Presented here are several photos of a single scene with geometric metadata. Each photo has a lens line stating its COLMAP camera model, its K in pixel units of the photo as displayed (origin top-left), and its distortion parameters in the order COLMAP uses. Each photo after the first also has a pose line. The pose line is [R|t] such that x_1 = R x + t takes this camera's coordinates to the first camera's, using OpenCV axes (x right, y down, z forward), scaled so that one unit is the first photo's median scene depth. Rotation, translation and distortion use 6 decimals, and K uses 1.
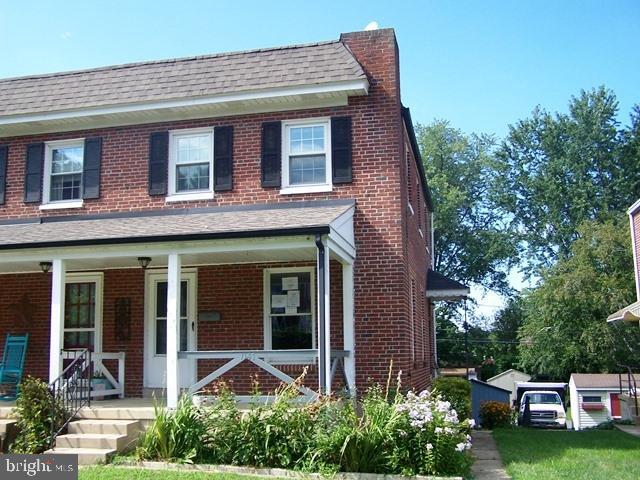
lens RADIAL K [[708.4, 0, 320.0], [0, 708.4, 240.0], [0, 0, 1]] dist [-0.197819, 0.415650]
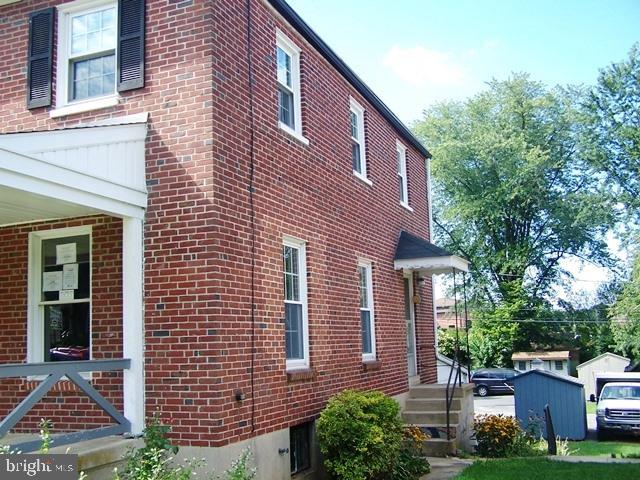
lens RADIAL K [[708.4, 0, 320.0], [0, 708.4, 240.0], [0, 0, 1]] dist [-0.197819, 0.415650]
pose [[0.985162, -0.045387, -0.165516, 0.286465], [0.049418, 0.998572, 0.020314, 0.046930], [0.164358, -0.028192, 0.985998, 0.406327]]
